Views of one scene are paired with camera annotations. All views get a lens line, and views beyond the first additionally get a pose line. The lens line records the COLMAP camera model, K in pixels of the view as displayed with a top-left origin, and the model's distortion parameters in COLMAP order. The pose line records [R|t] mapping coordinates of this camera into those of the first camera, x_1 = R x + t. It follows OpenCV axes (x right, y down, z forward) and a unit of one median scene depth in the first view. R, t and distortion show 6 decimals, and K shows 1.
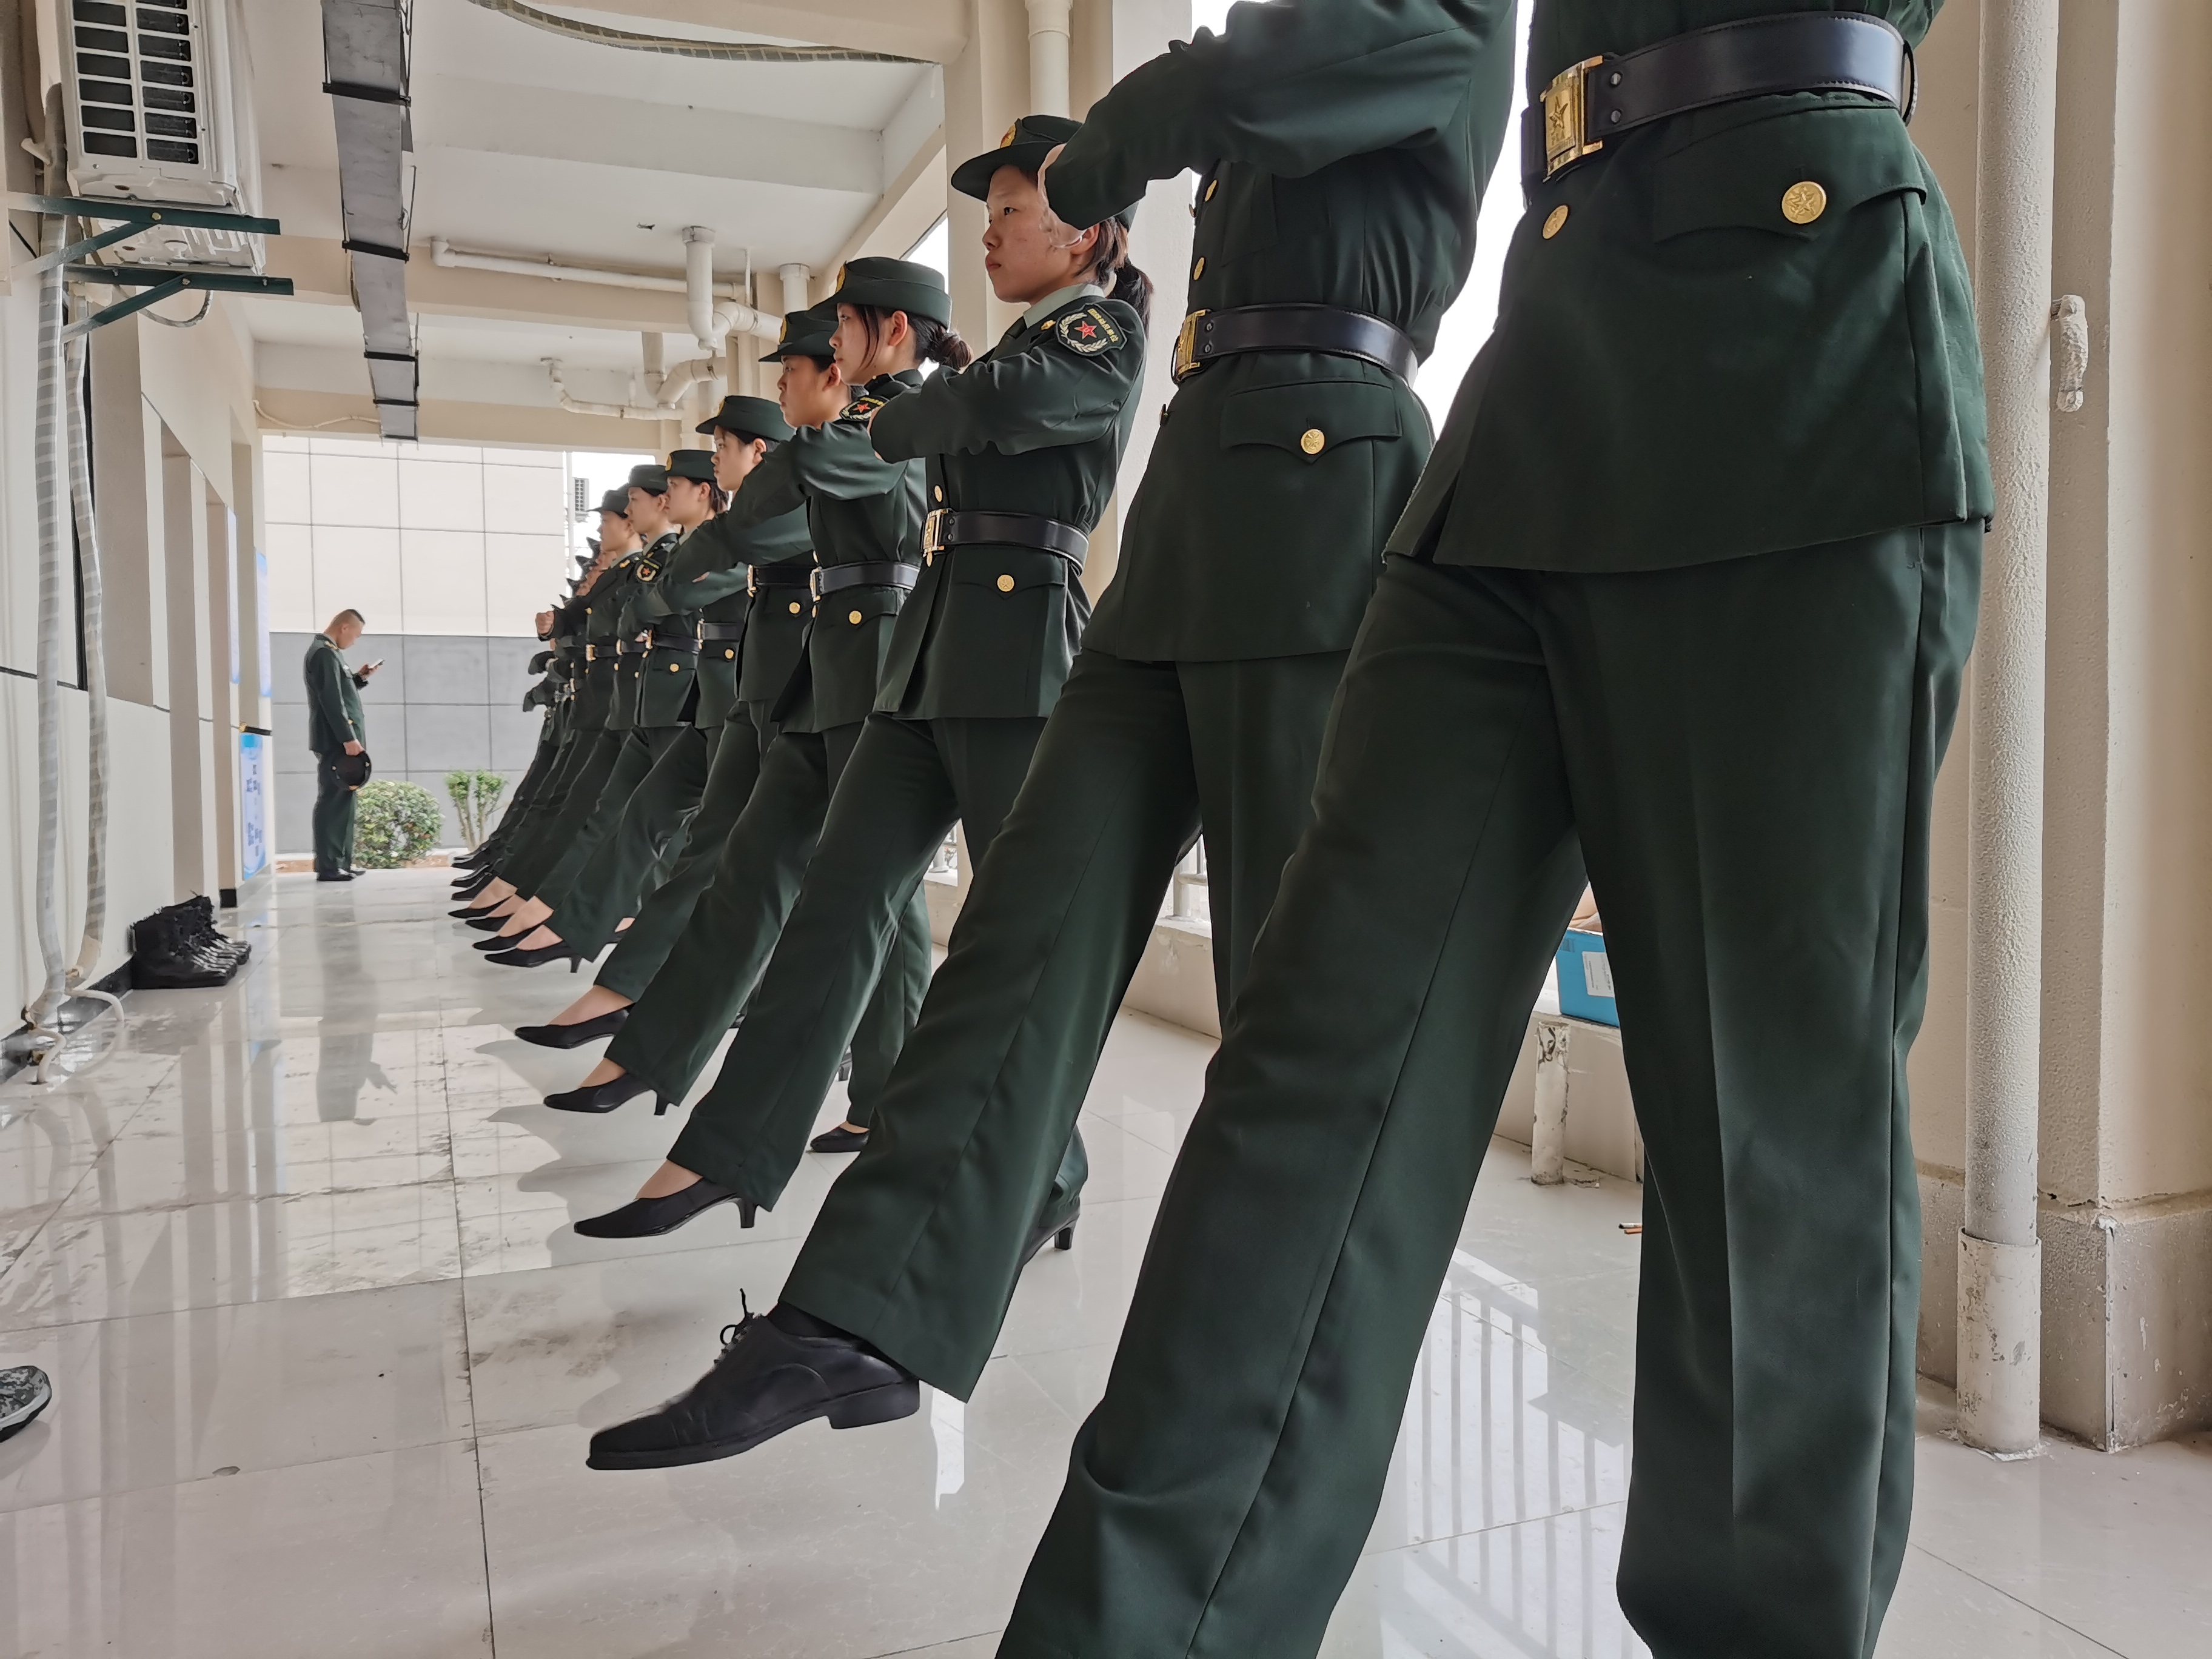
lens RADIAL K [[1714.2, 0, 1113.7], [0, 1714.2, 829.6], [0, 0, 1]] dist [0.007198, 0.003747]
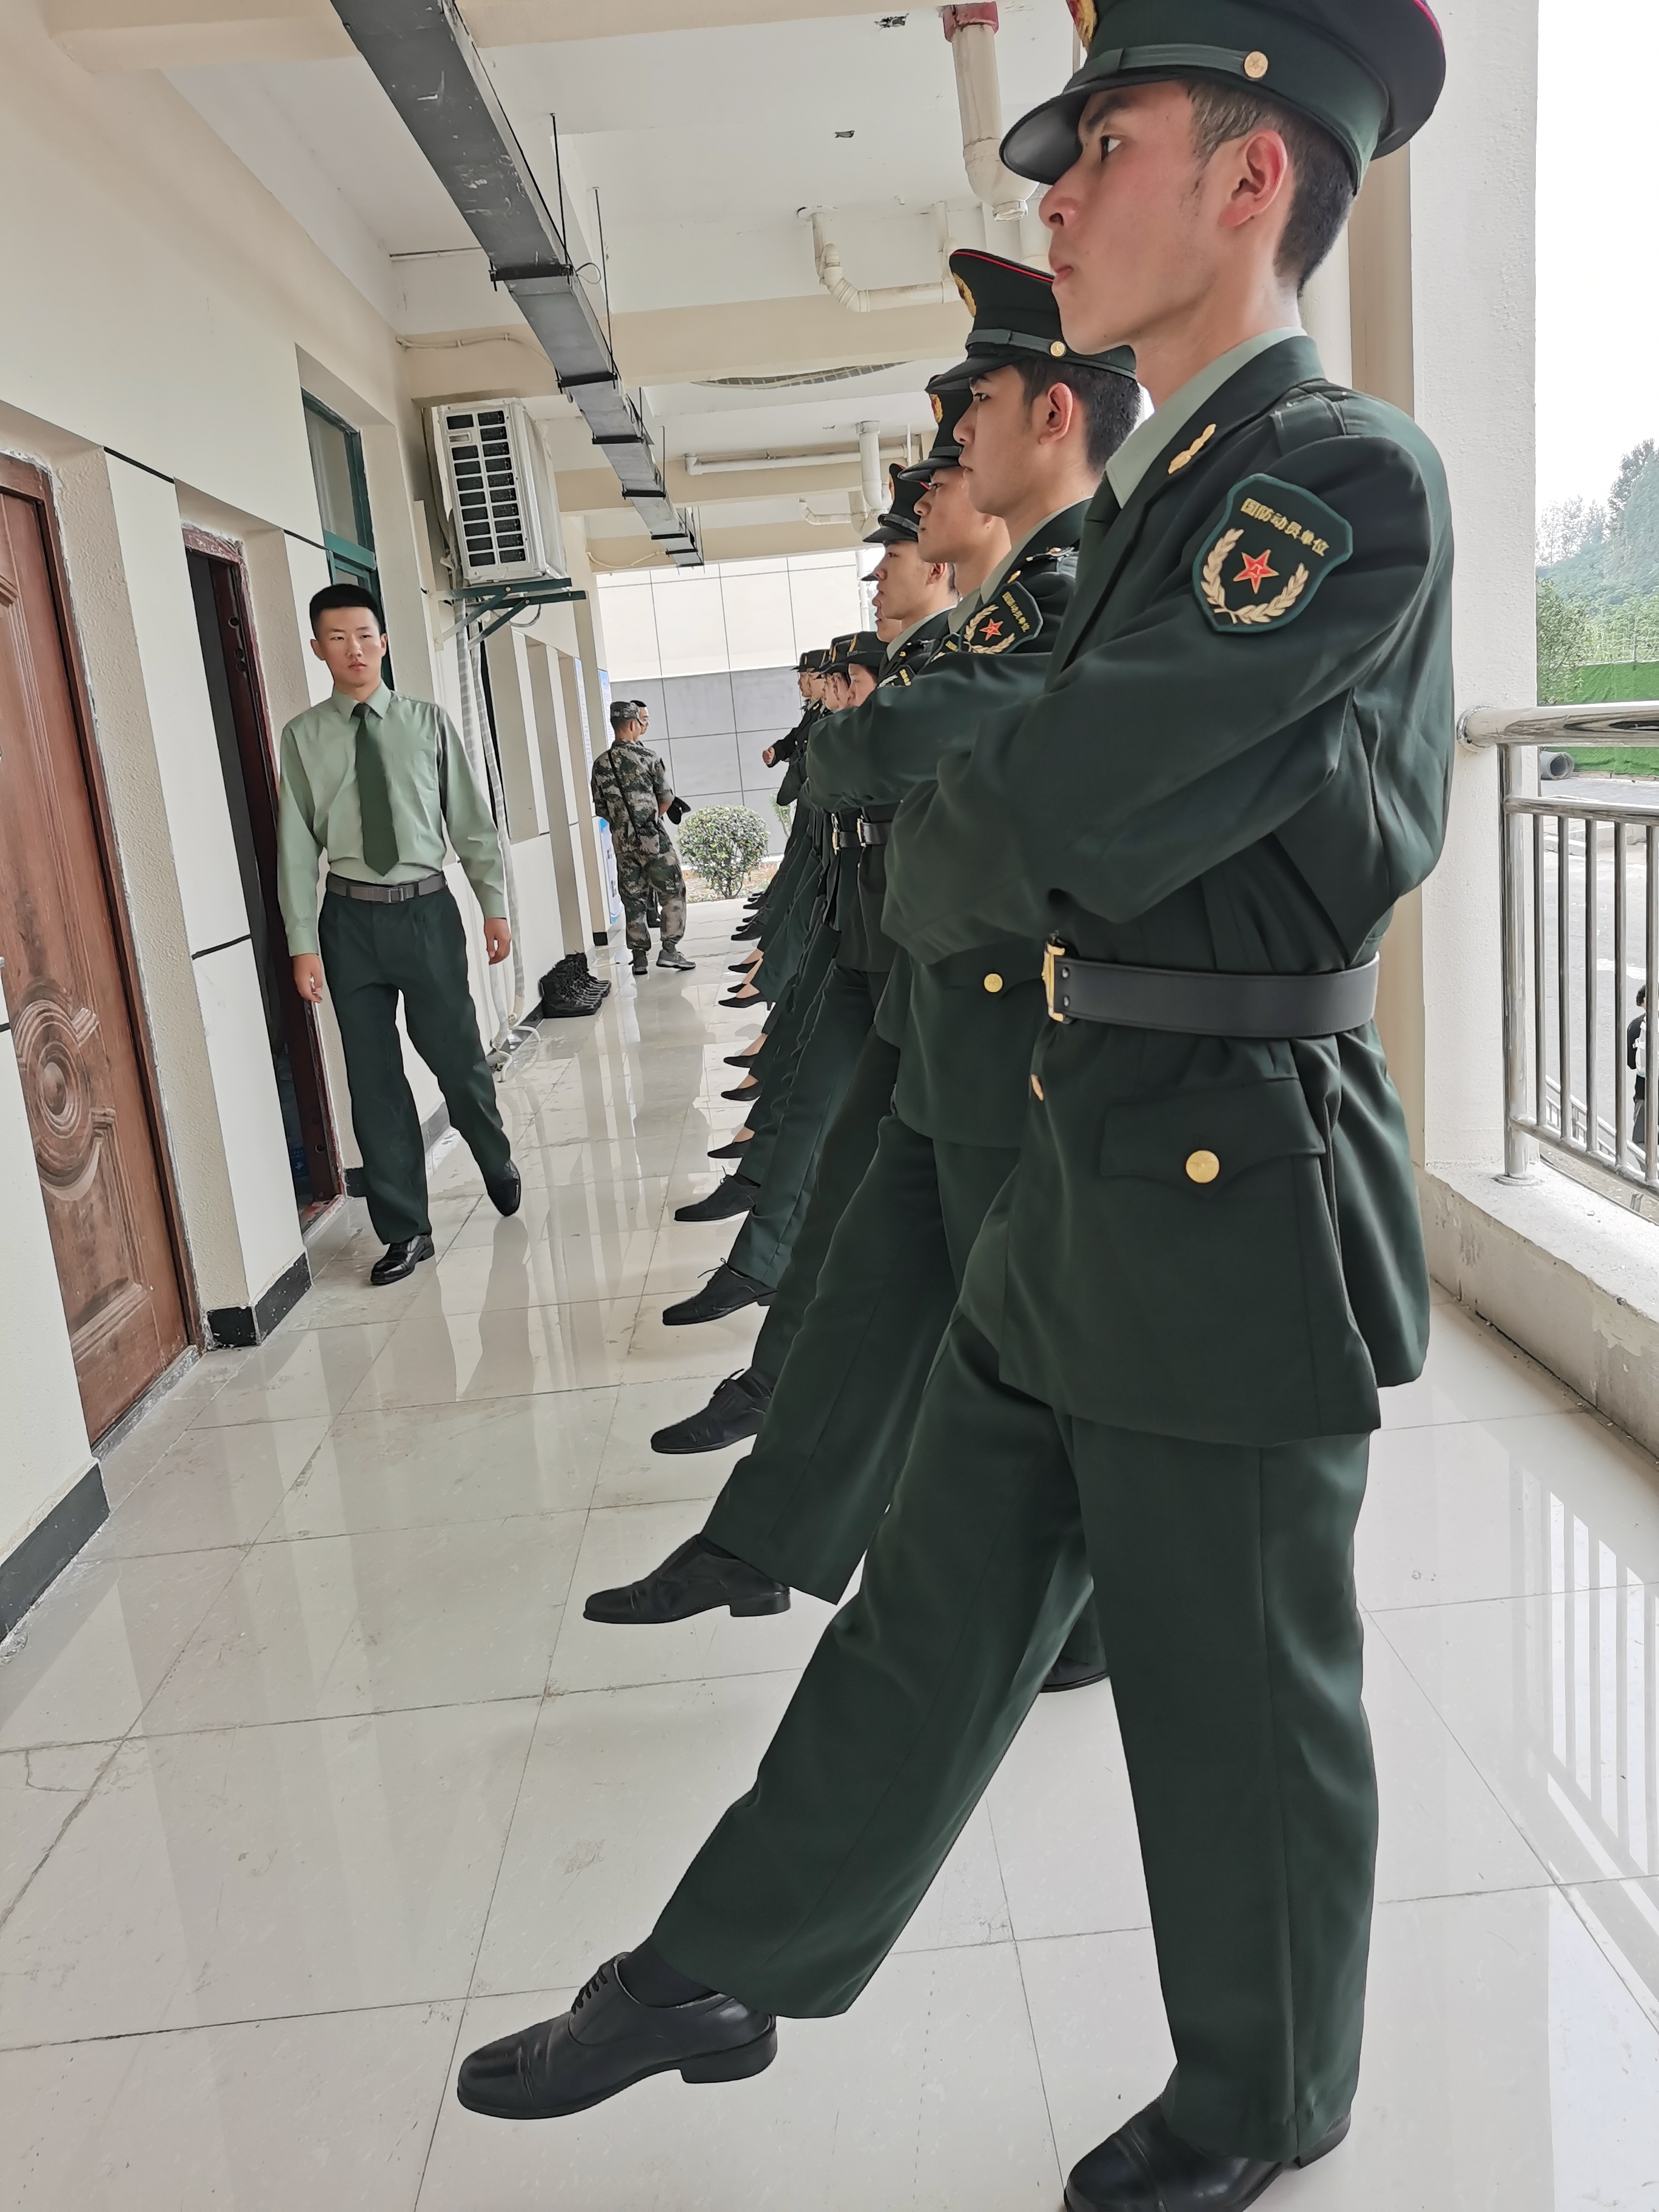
lens RADIAL K [[1714.2, 0, 828.5], [0, 1714.2, 1107.4], [0, 0, 1]] dist [0.007198, 0.003747]
pose [[0.934235, -0.004751, -0.356627, 0.288339], [0.071116, 0.982314, 0.173211, -0.095509], [0.349497, -0.187181, 0.918050, -0.459202]]
